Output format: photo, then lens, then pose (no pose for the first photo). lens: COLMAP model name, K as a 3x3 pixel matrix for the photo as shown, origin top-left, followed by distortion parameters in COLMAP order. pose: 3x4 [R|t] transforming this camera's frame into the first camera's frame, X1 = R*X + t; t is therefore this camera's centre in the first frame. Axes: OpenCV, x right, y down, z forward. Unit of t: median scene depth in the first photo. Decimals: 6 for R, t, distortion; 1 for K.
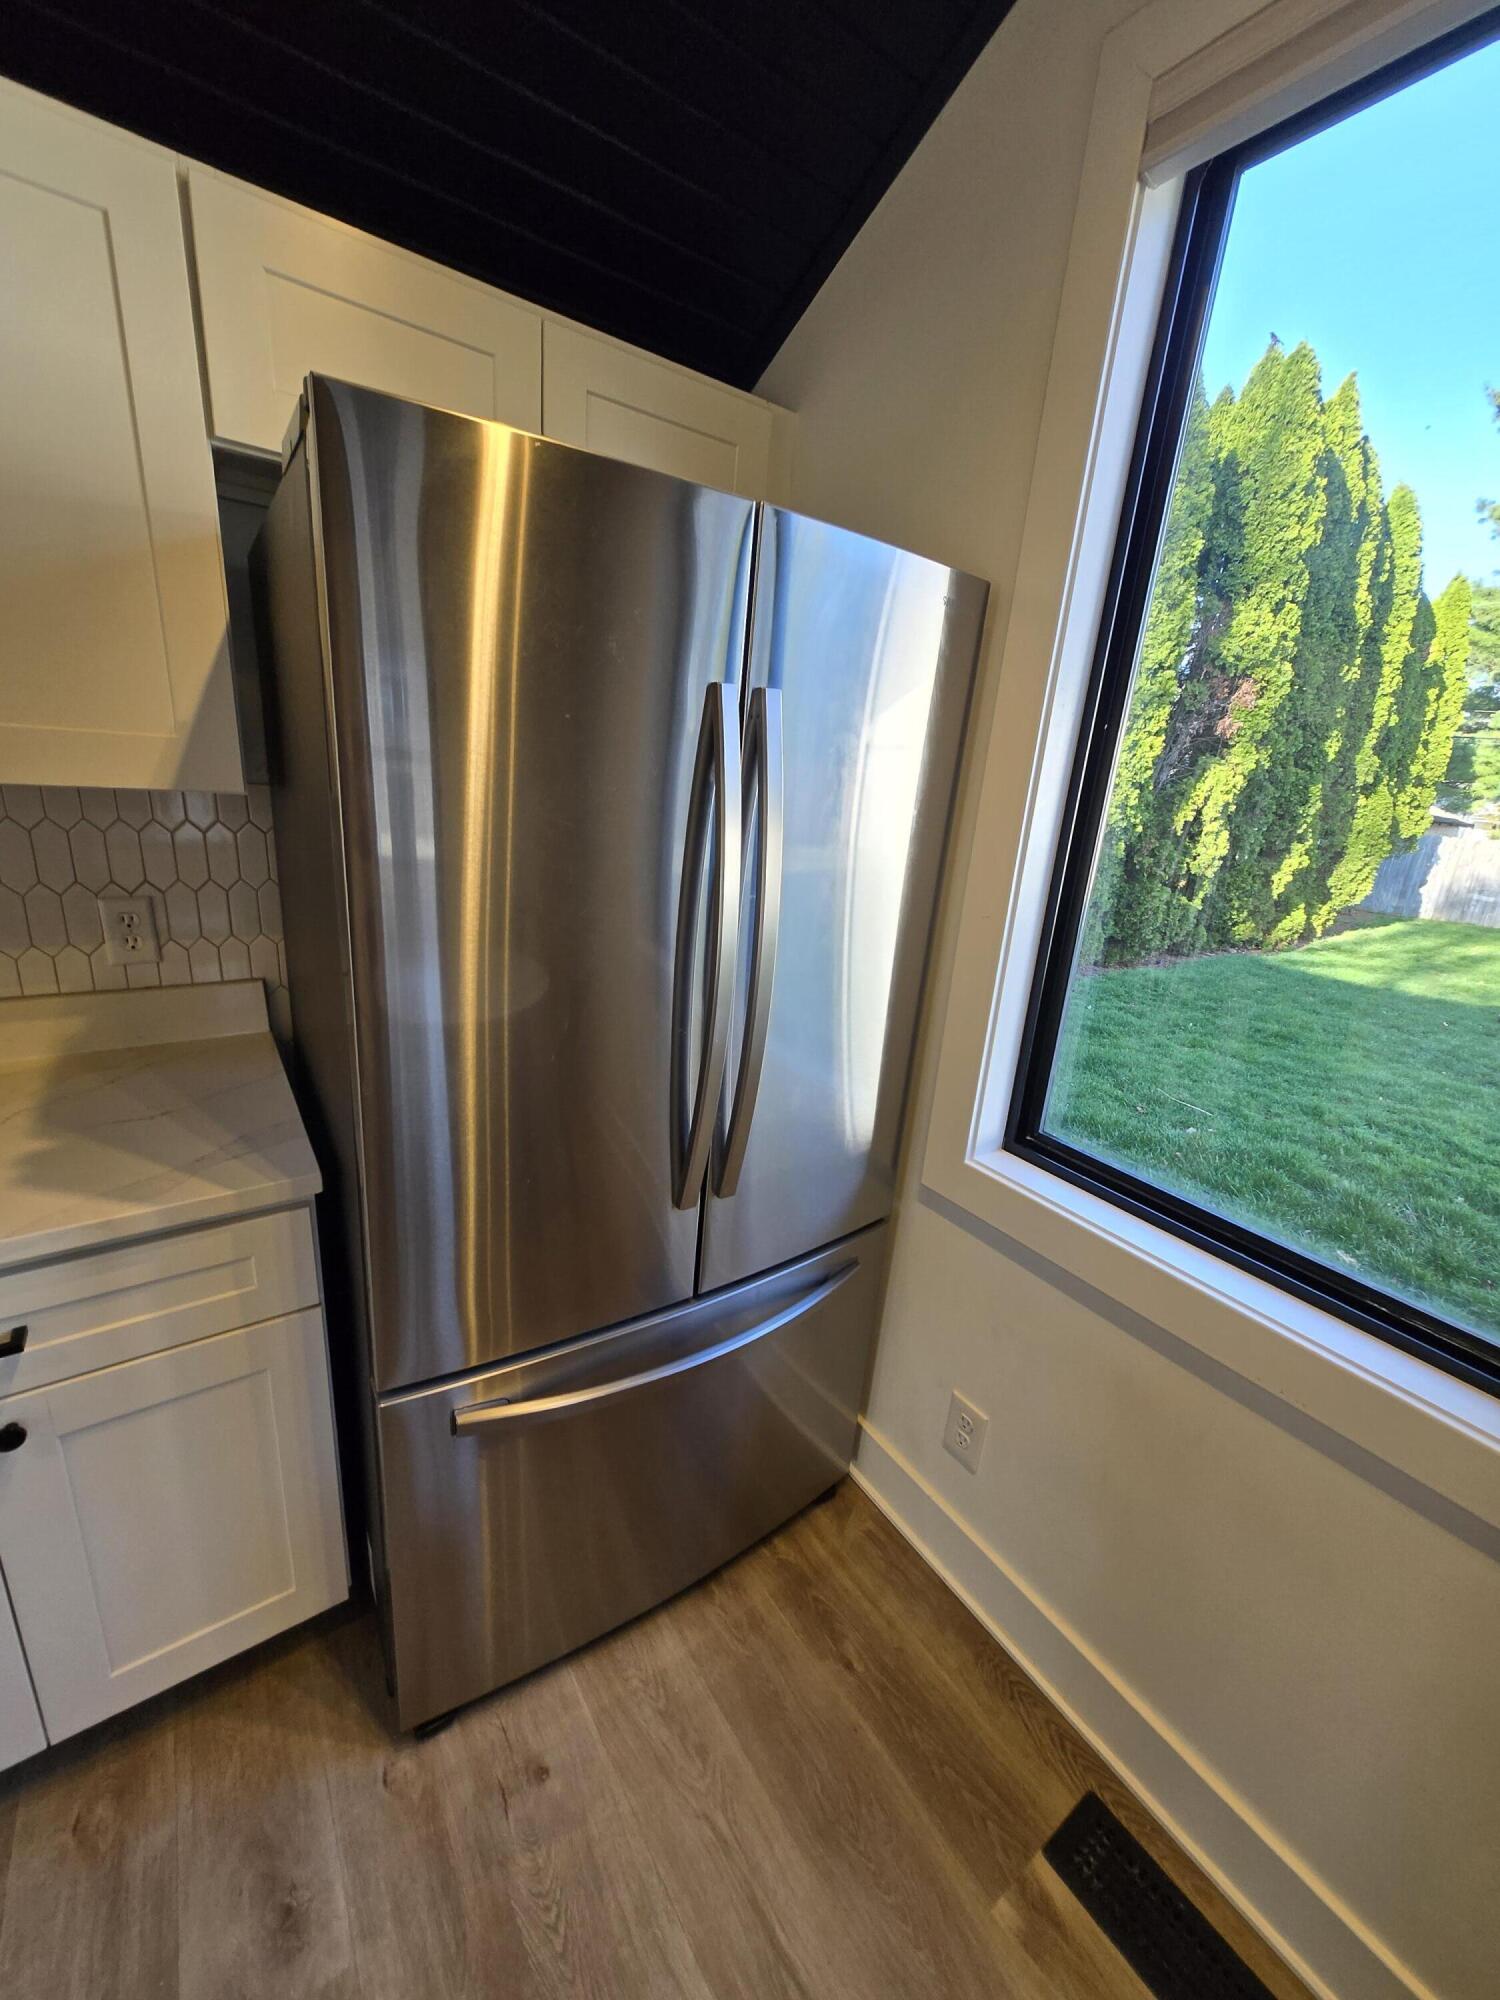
lens RADIAL K [[766.7, 0, 738.0], [0, 766.7, 997.2], [0, 0, 1]] dist [0.000222, 0.000445]
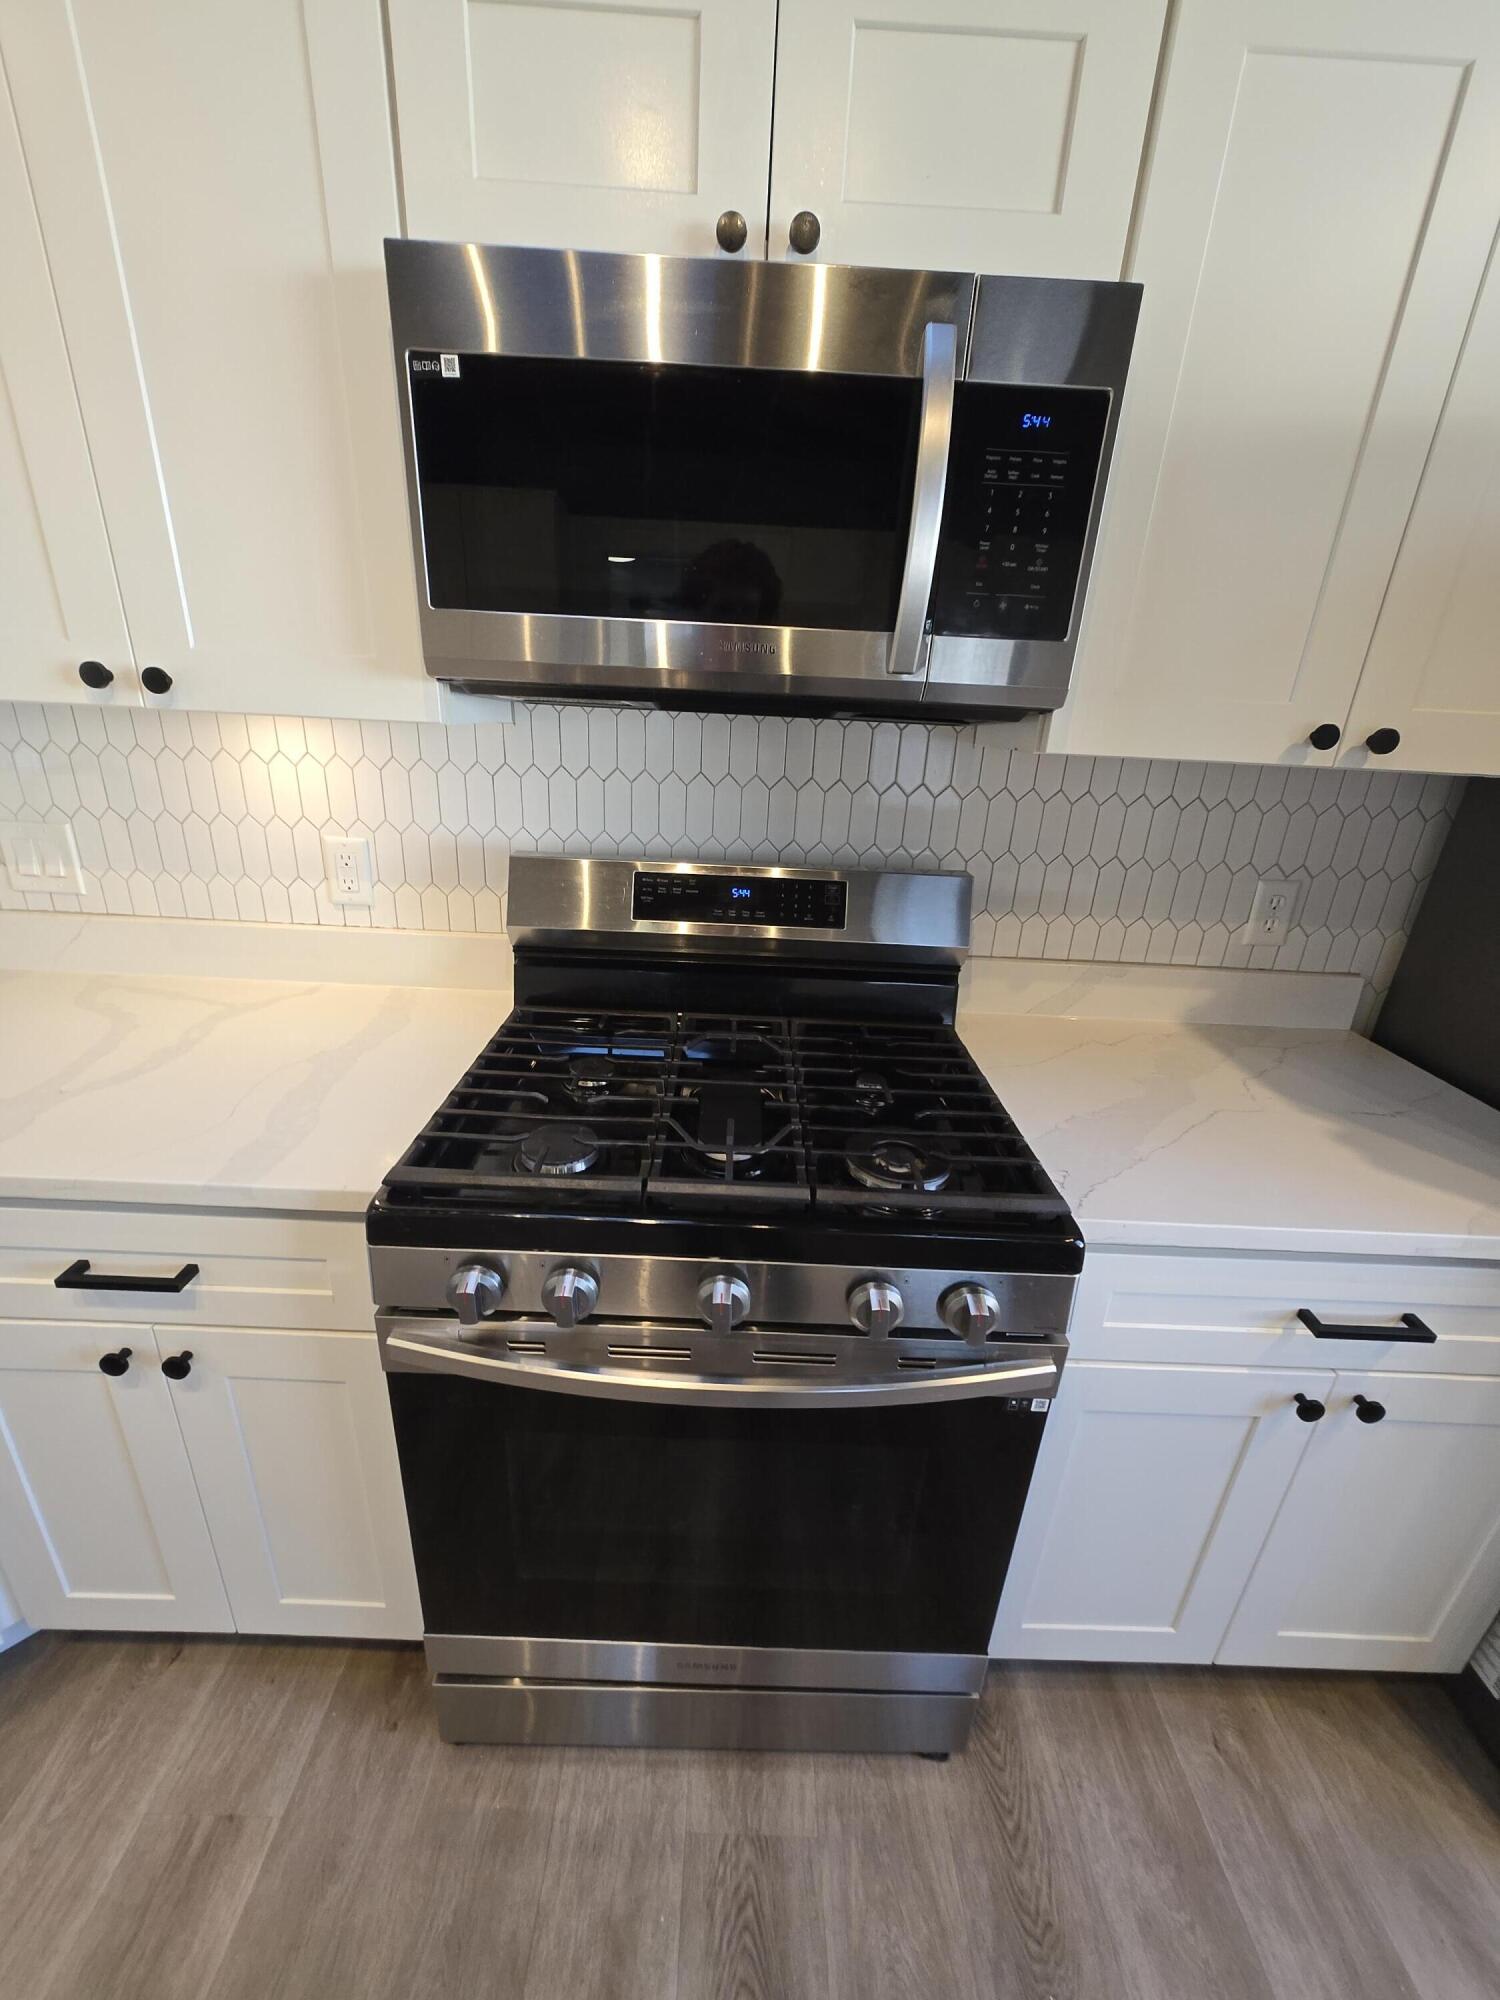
lens RADIAL K [[766.7, 0, 738.0], [0, 766.7, 997.2], [0, 0, 1]] dist [0.000222, 0.000445]
pose [[0.816281, 0.173856, -0.550872, -0.798851], [-0.150544, 0.984706, 0.087698, 0.040101], [0.557694, 0.011345, 0.829969, -0.228886]]
